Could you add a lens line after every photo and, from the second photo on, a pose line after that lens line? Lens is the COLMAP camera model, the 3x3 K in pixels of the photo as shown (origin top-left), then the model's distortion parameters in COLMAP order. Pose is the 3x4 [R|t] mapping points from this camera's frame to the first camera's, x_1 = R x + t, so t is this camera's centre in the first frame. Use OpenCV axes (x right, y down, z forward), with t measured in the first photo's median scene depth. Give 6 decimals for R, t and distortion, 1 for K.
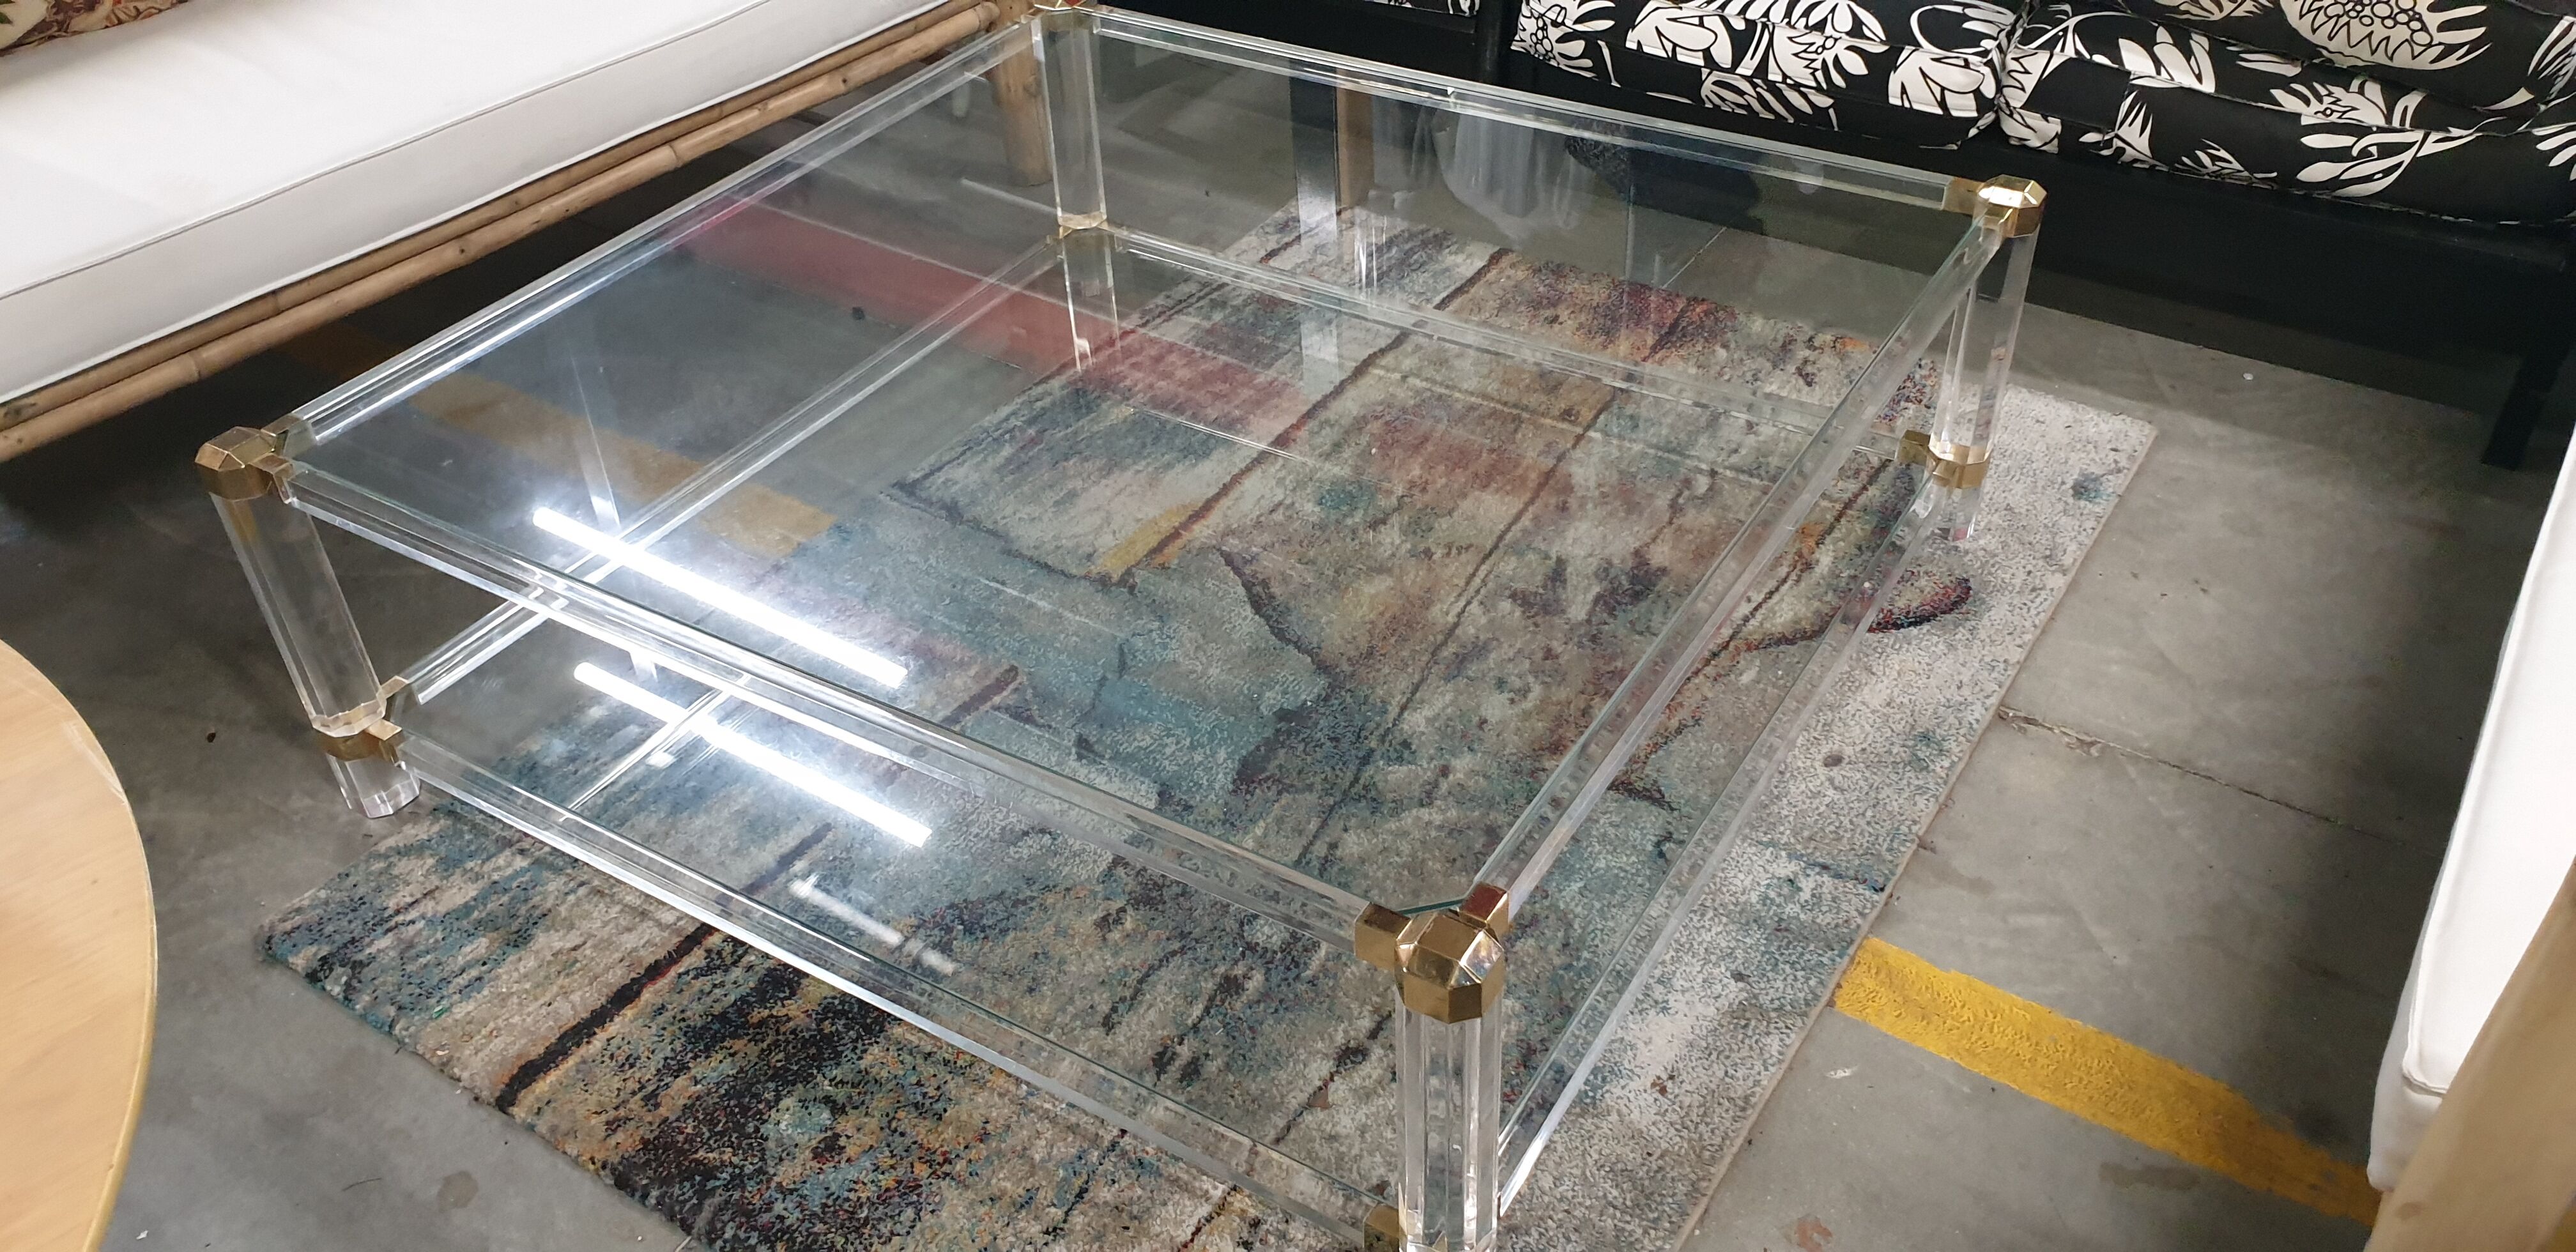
lens RADIAL K [[1994.4, 0, 1235.7], [0, 1994.4, 651.9], [0, 0, 1]] dist [0.048272, -0.040473]
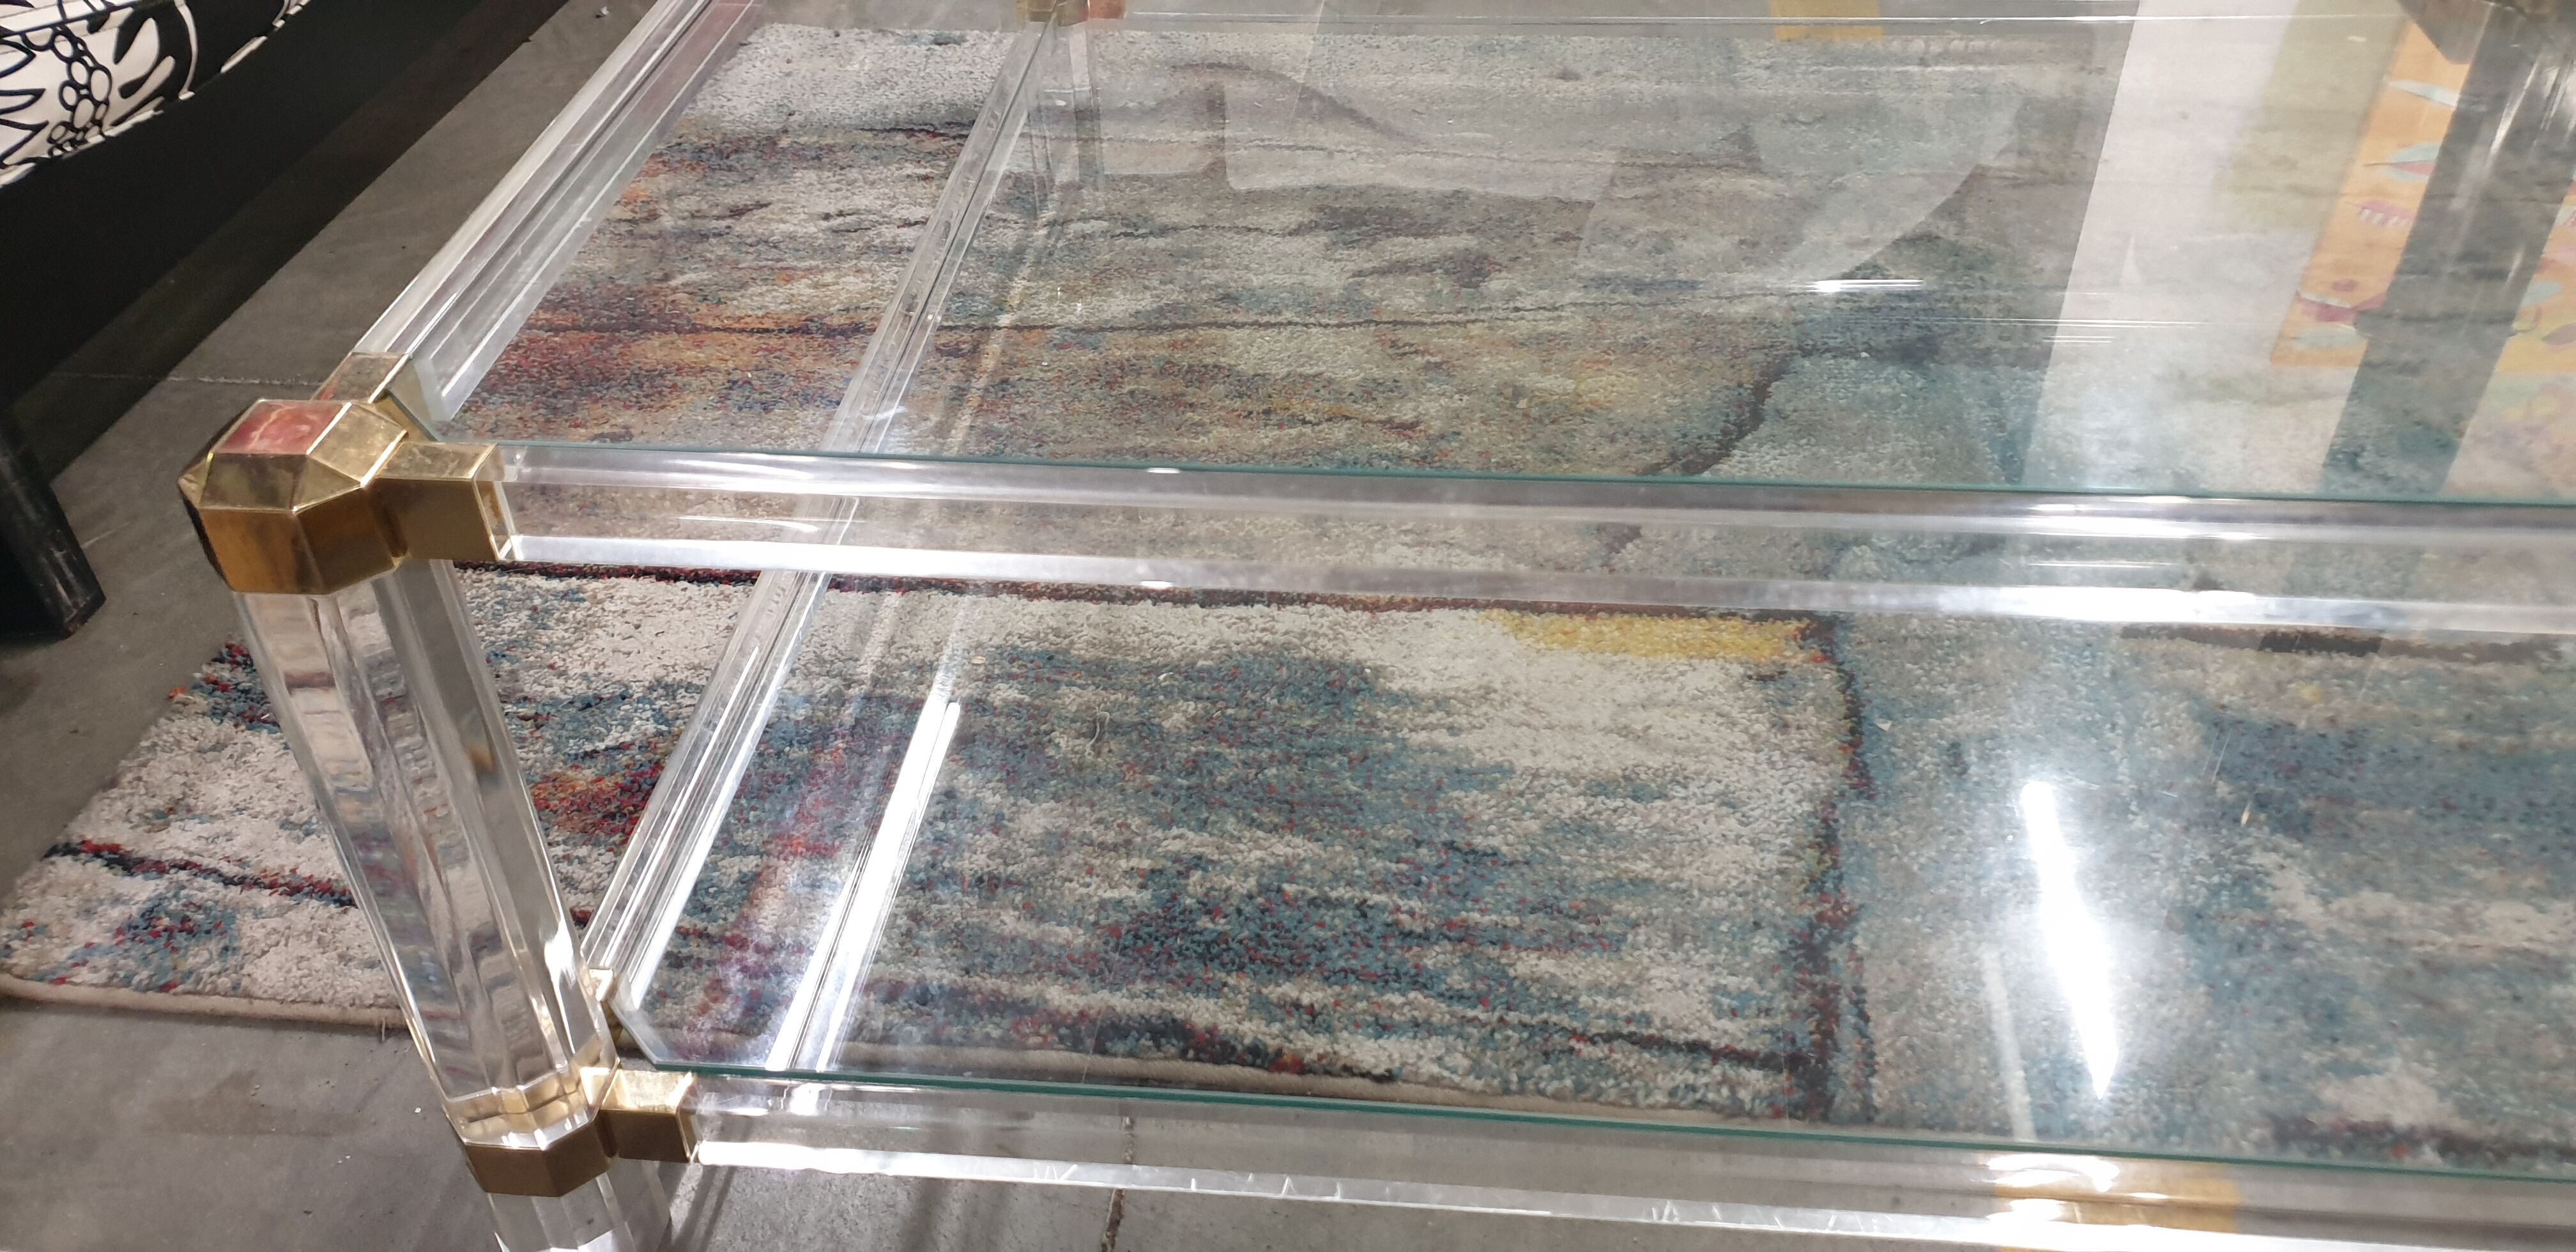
lens RADIAL K [[1994.4, 0, 1280.5], [0, 1994.4, 718.8], [0, 0, 1]] dist [0.048272, -0.040473]
pose [[-0.466415, -0.524817, 0.712056, -0.409967], [0.595463, 0.408988, 0.691486, -0.499639], [-0.654126, 0.746523, 0.121750, 1.125936]]
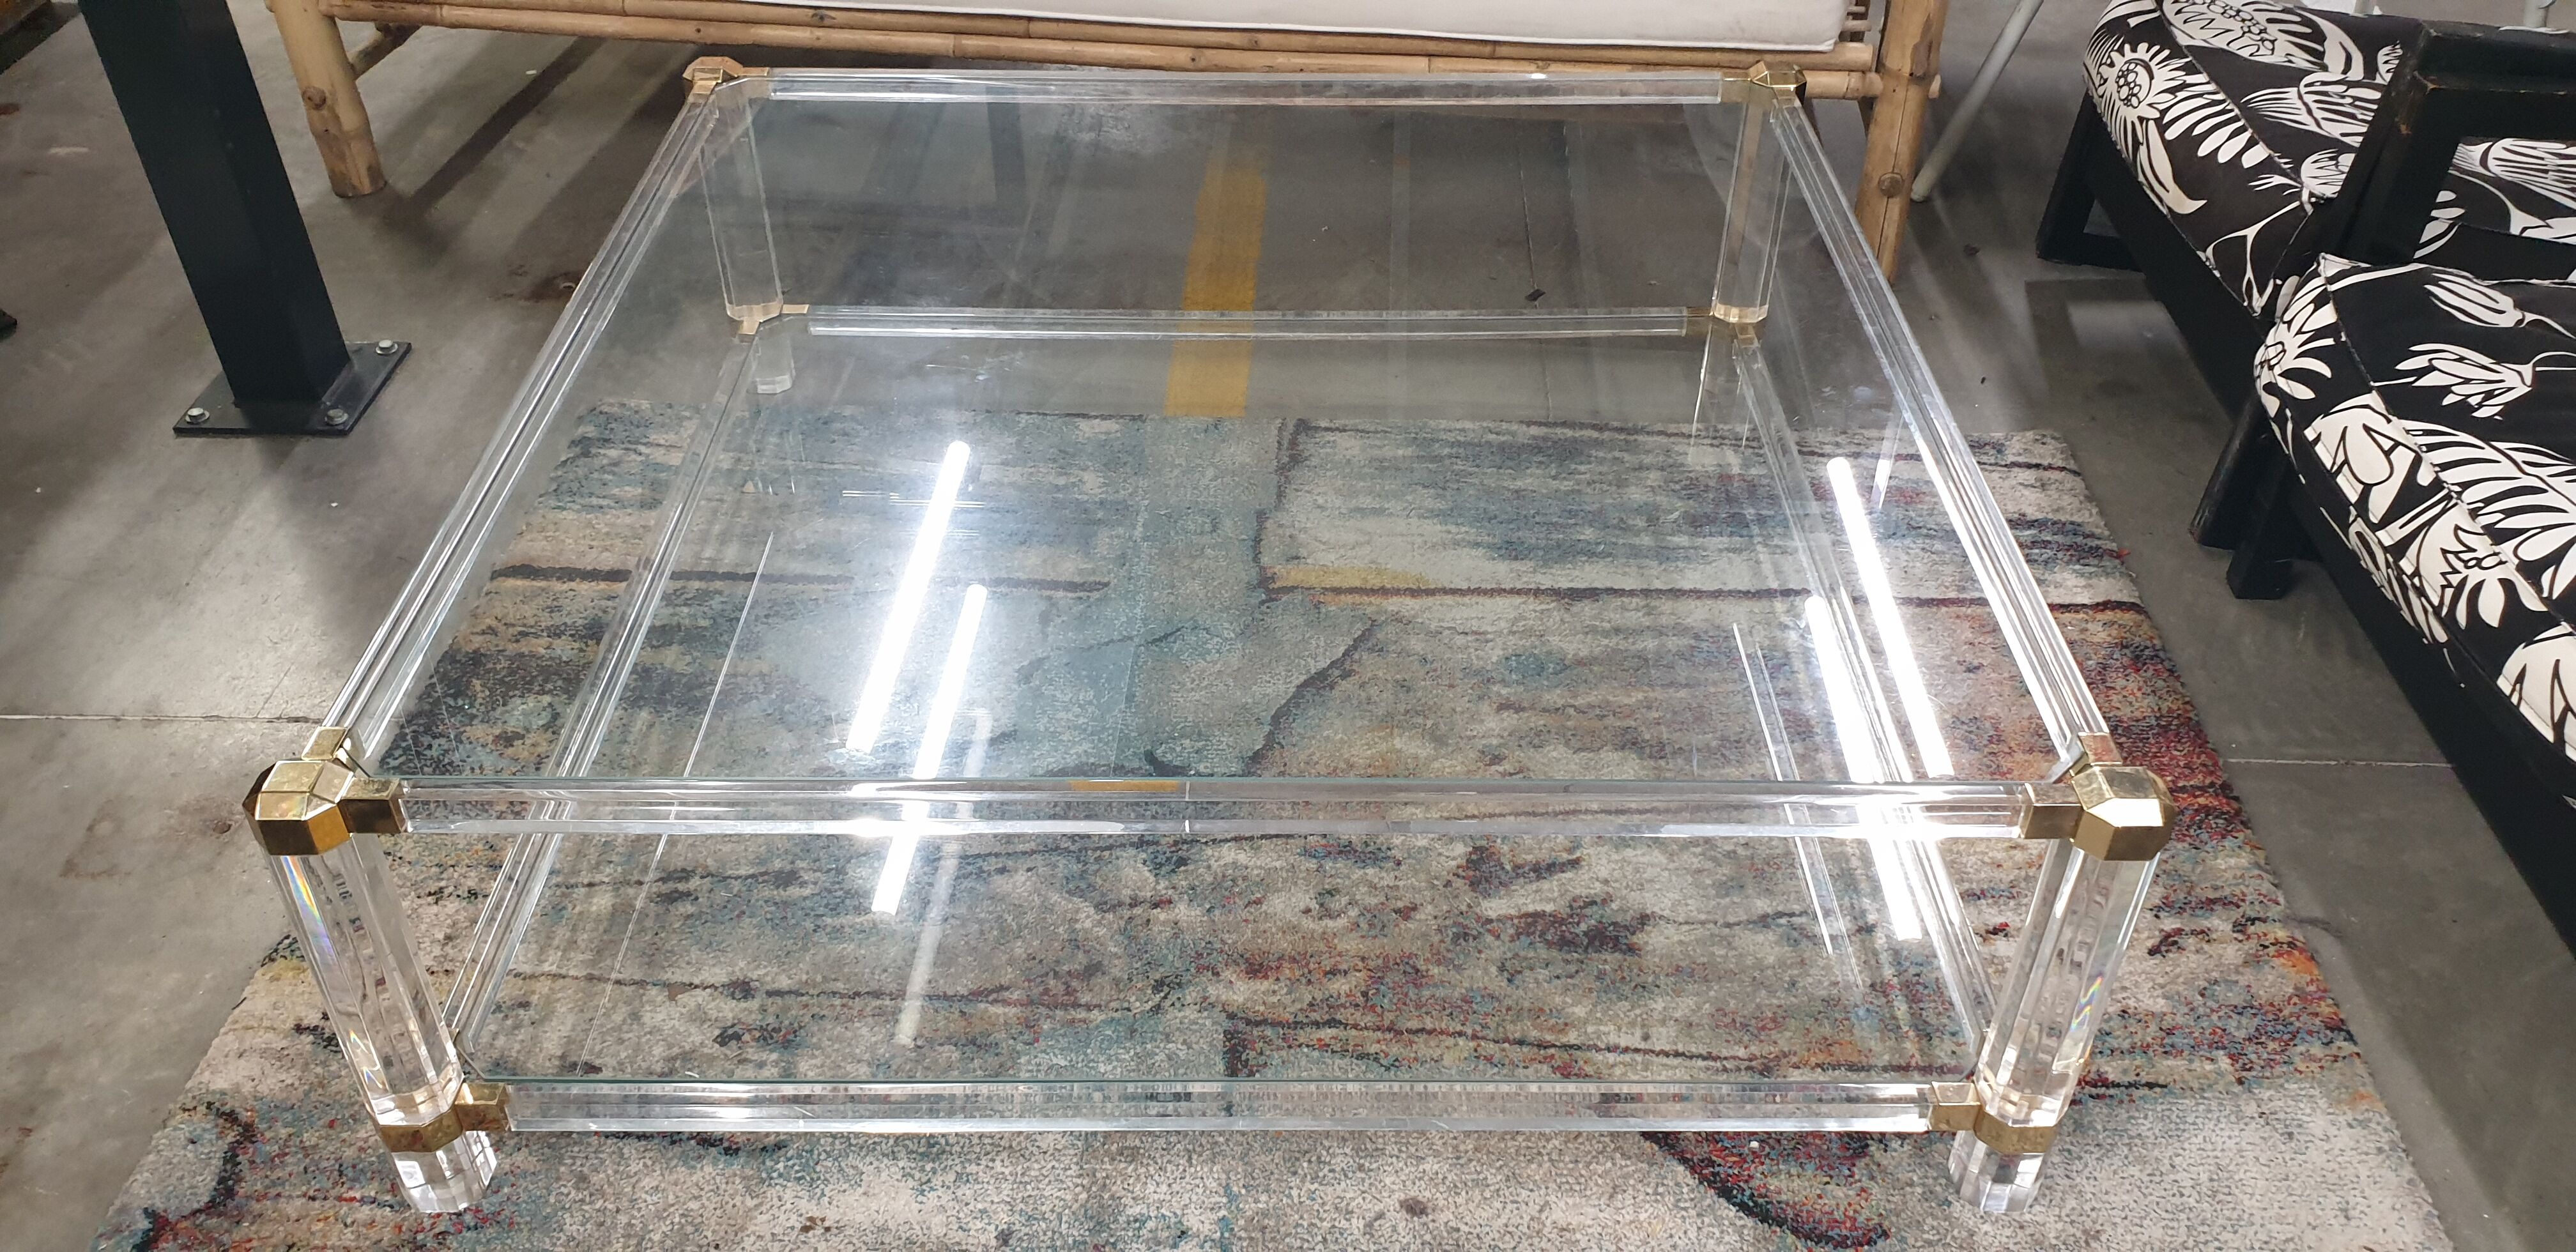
lens RADIAL K [[1994.4, 0, 1282.1], [0, 1994.4, 602.5], [0, 0, 1]] dist [0.048272, -0.040473]
pose [[0.534881, 0.543949, -0.646546, 0.614778], [-0.543263, 0.807472, 0.229901, -0.273880], [0.647122, 0.228275, 0.727409, 0.324854]]
